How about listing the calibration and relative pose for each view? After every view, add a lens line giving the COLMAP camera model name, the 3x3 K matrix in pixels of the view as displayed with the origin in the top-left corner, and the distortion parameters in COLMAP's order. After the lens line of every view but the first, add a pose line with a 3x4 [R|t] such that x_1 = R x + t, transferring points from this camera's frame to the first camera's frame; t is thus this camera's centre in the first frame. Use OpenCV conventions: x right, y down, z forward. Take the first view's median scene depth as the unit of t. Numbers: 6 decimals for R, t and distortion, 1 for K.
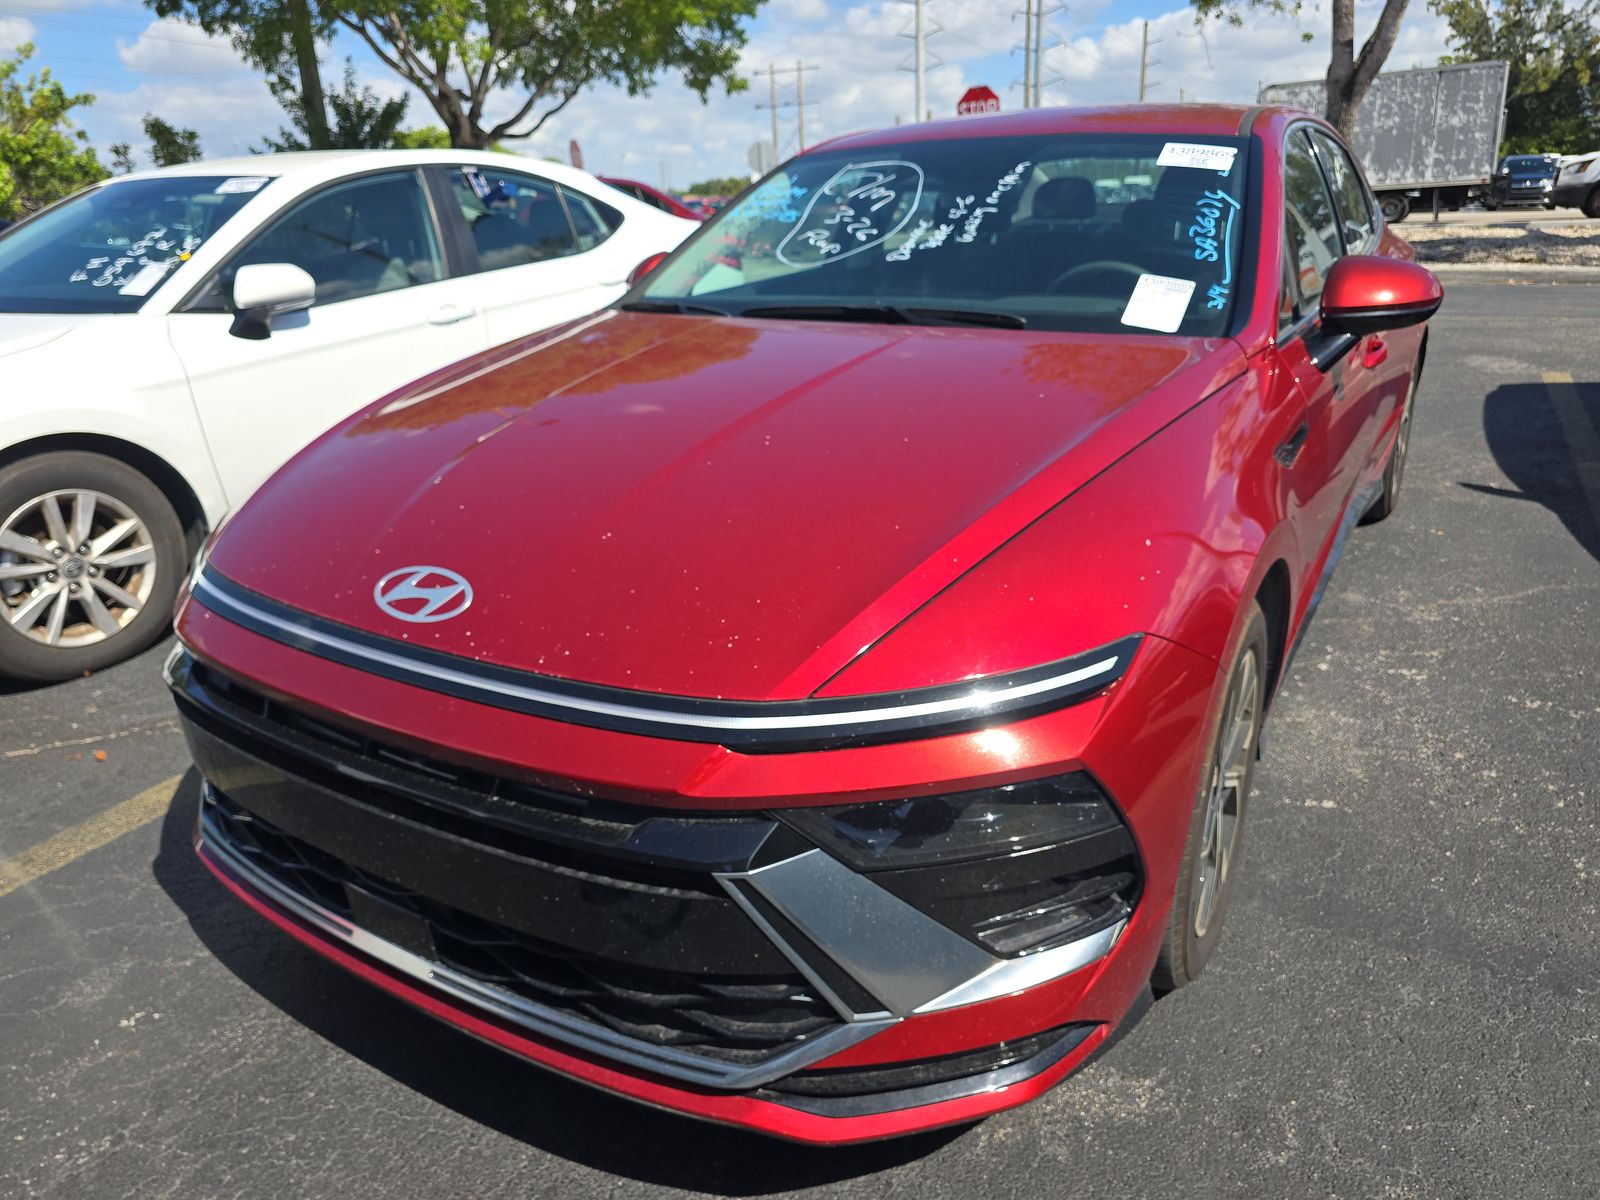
lens RADIAL K [[1089.8, 0, 810.3], [0, 1089.8, 592.4], [0, 0, 1]] dist [0.024440, -0.031420]
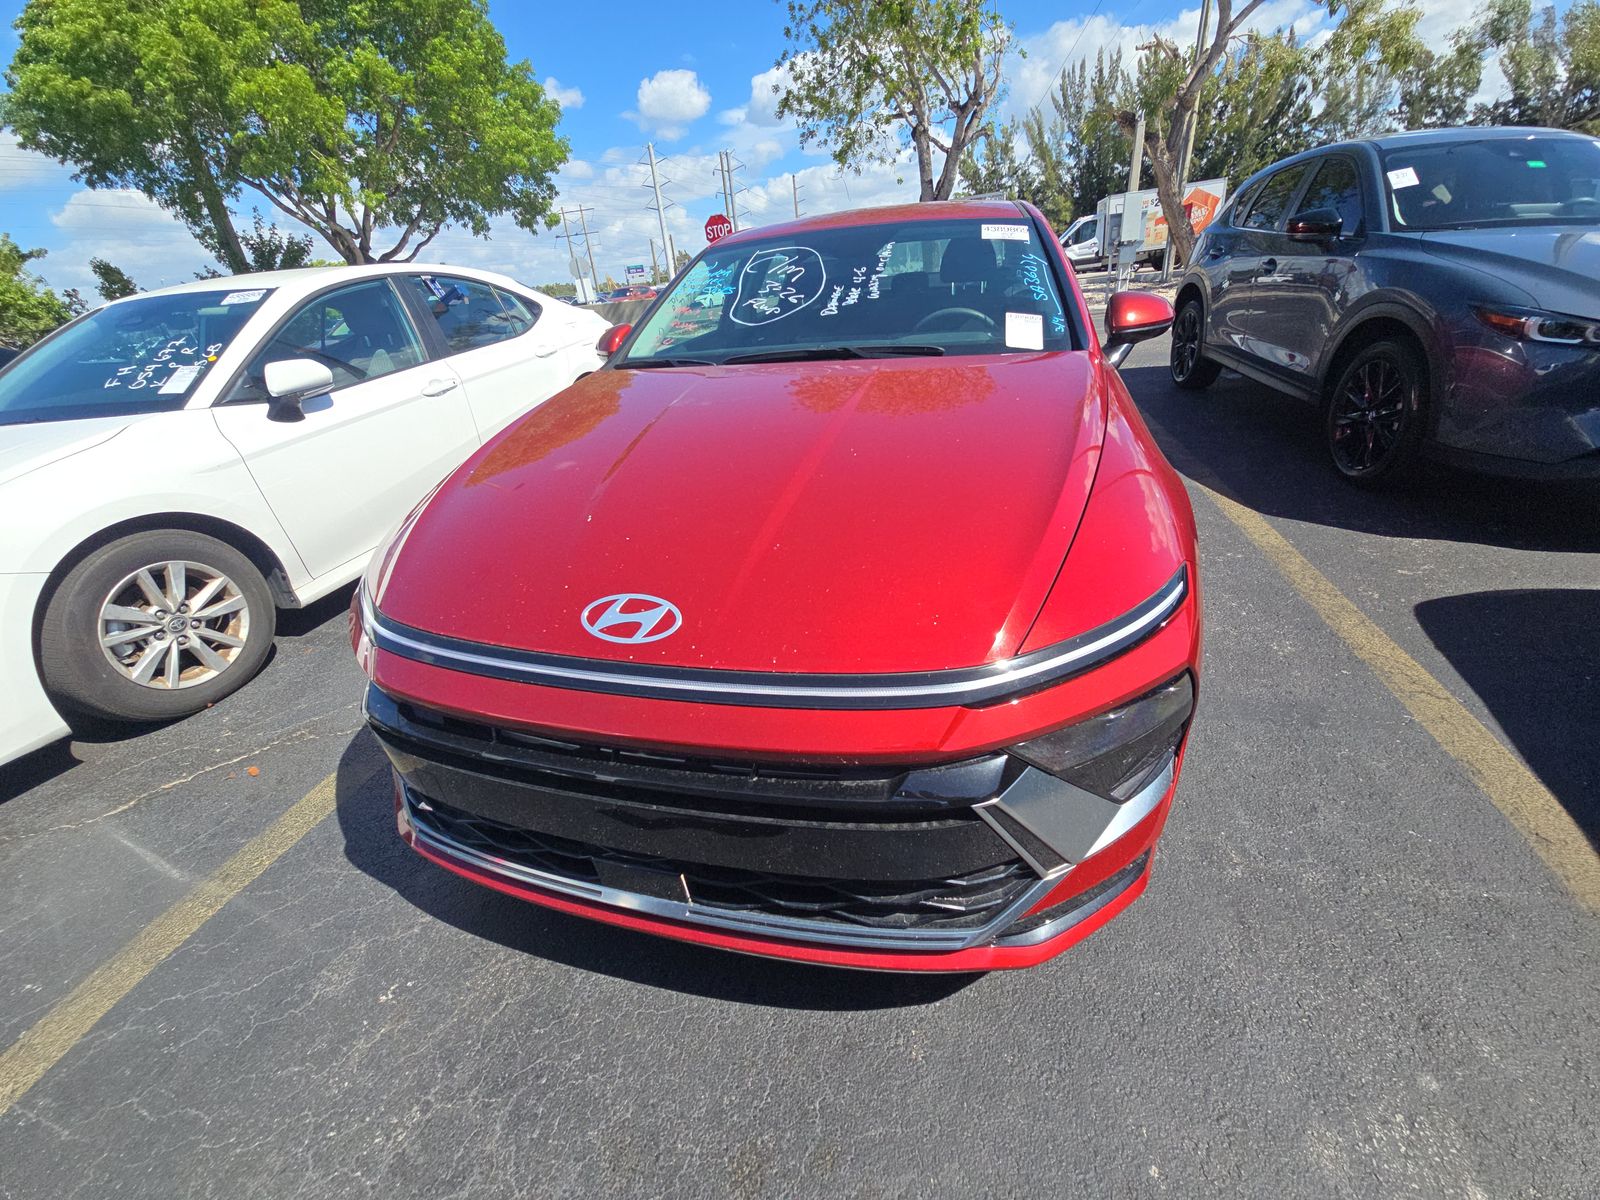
lens RADIAL K [[641.8, 0, 799.4], [0, 641.8, 595.8], [0, 0, 1]] dist [-0.002300, -0.000218]
pose [[0.959943, -0.164736, 0.226651, -0.162654], [0.142051, 0.983376, 0.113109, -0.036605], [-0.241516, -0.076382, 0.967386, 0.140655]]
